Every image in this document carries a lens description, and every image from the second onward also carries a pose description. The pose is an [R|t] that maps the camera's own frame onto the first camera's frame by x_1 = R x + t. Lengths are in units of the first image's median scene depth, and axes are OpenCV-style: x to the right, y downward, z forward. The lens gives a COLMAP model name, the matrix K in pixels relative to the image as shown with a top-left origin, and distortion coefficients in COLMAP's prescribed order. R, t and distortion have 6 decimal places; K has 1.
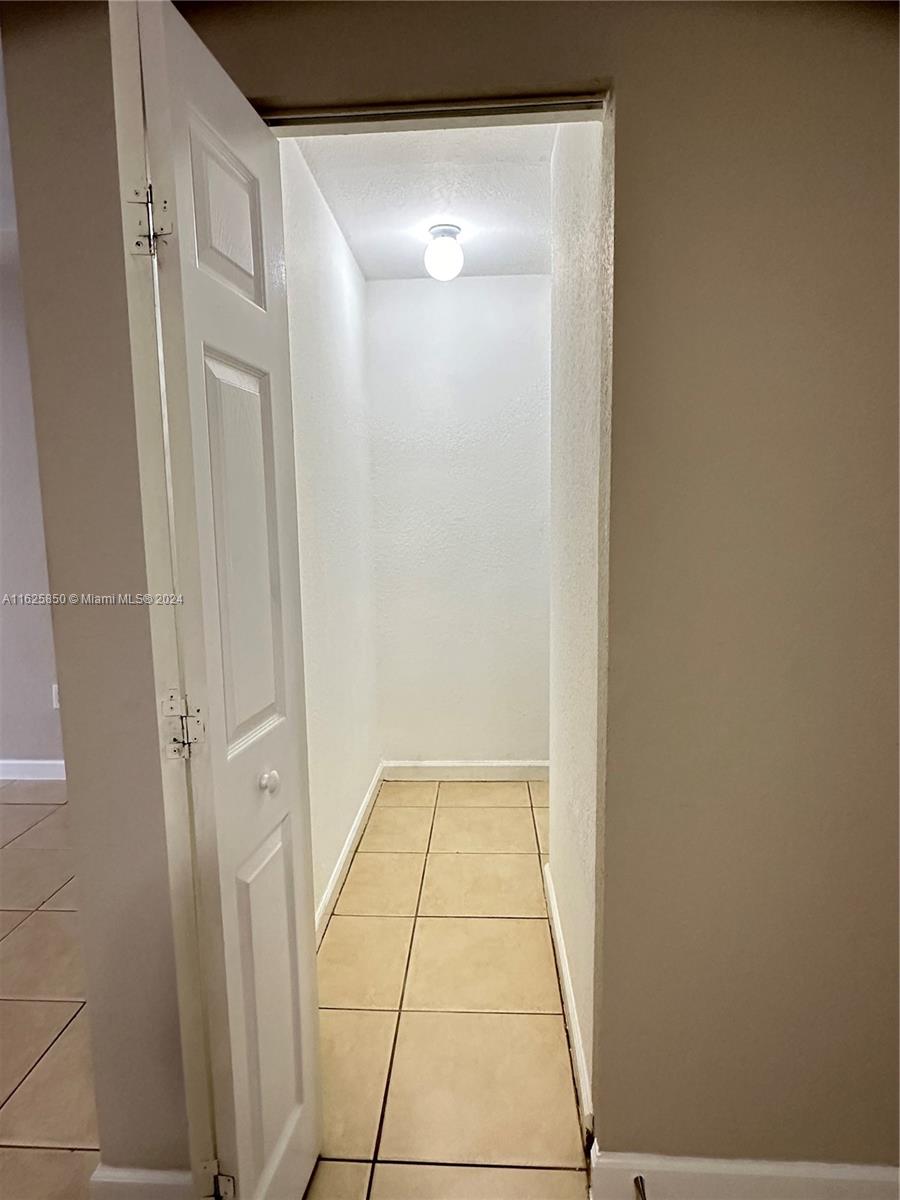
lens RADIAL K [[698.7, 0, 441.9], [0, 698.7, 604.2], [0, 0, 1]] dist [-0.001890, 0.002722]
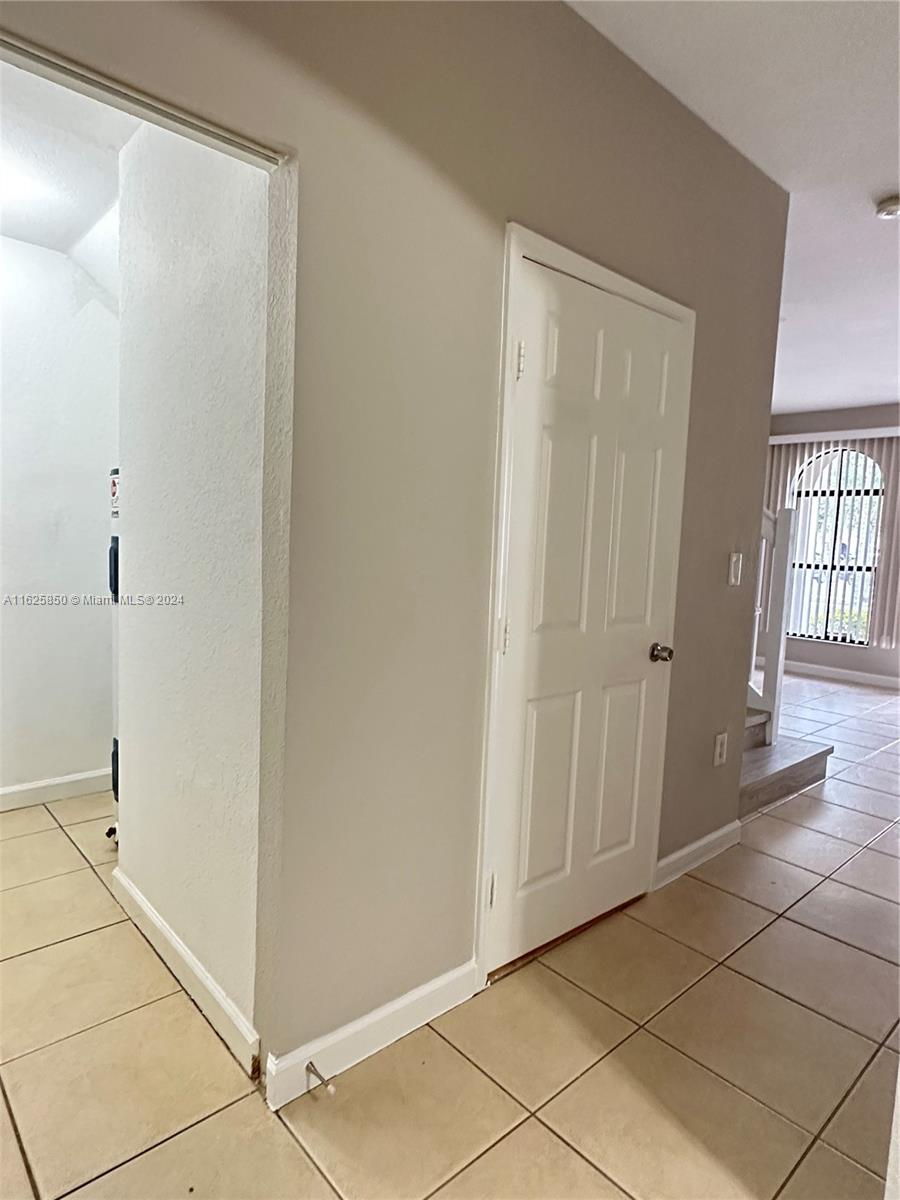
lens RADIAL K [[698.7, 0, 442.3], [0, 698.7, 603.5], [0, 0, 1]] dist [-0.001890, 0.002722]
pose [[0.700349, -0.027320, 0.713277, -0.357194], [0.043018, 0.999066, -0.003972, 0.049987], [-0.712503, 0.033465, 0.700871, -0.018338]]
